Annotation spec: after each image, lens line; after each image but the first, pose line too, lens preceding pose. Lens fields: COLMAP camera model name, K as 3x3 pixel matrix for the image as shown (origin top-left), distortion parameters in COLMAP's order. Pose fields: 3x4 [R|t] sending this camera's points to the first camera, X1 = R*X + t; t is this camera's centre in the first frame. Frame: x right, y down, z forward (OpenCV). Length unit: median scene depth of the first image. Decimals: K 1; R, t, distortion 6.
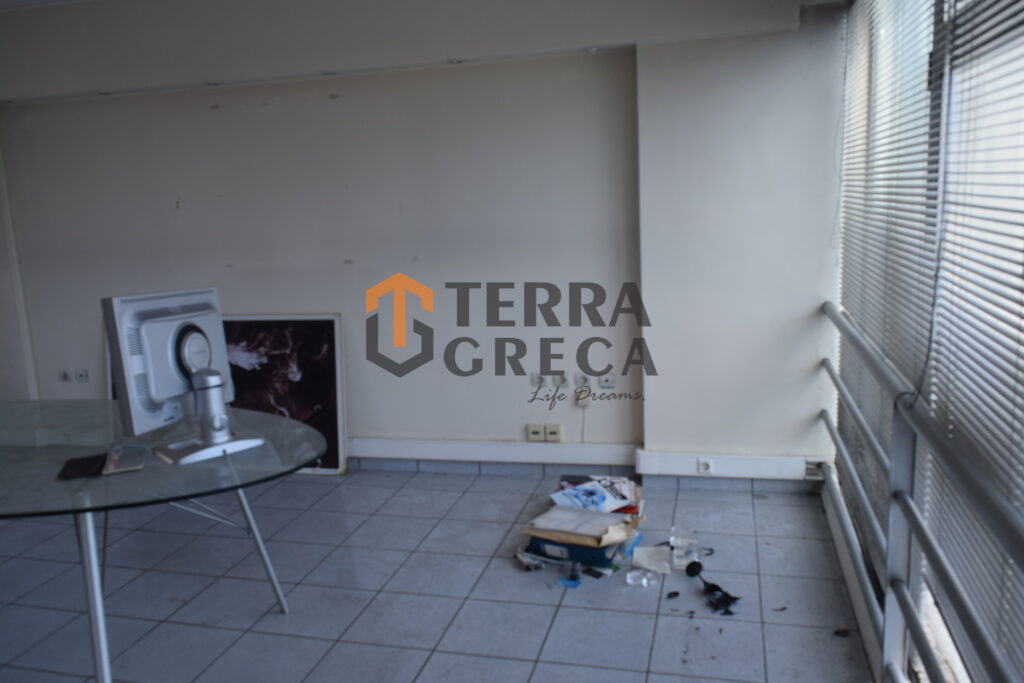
lens RADIAL K [[804.4, 0, 515.7], [0, 804.4, 337.8], [0, 0, 1]] dist [-0.017525, 0.005420]
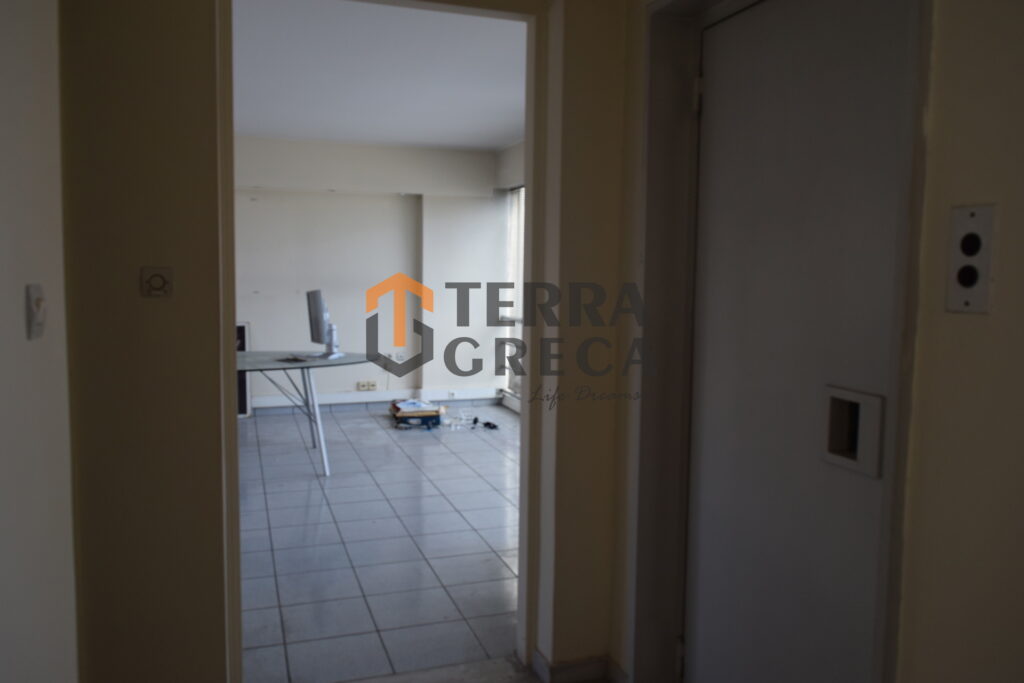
lens RADIAL K [[804.4, 0, 510.1], [0, 804.4, 341.5], [0, 0, 1]] dist [-0.017525, 0.005420]
pose [[0.829592, 0.005002, 0.558348, -0.746651], [0.047451, 0.995711, -0.079422, 0.181658], [-0.556351, 0.092382, 0.825796, -0.758521]]
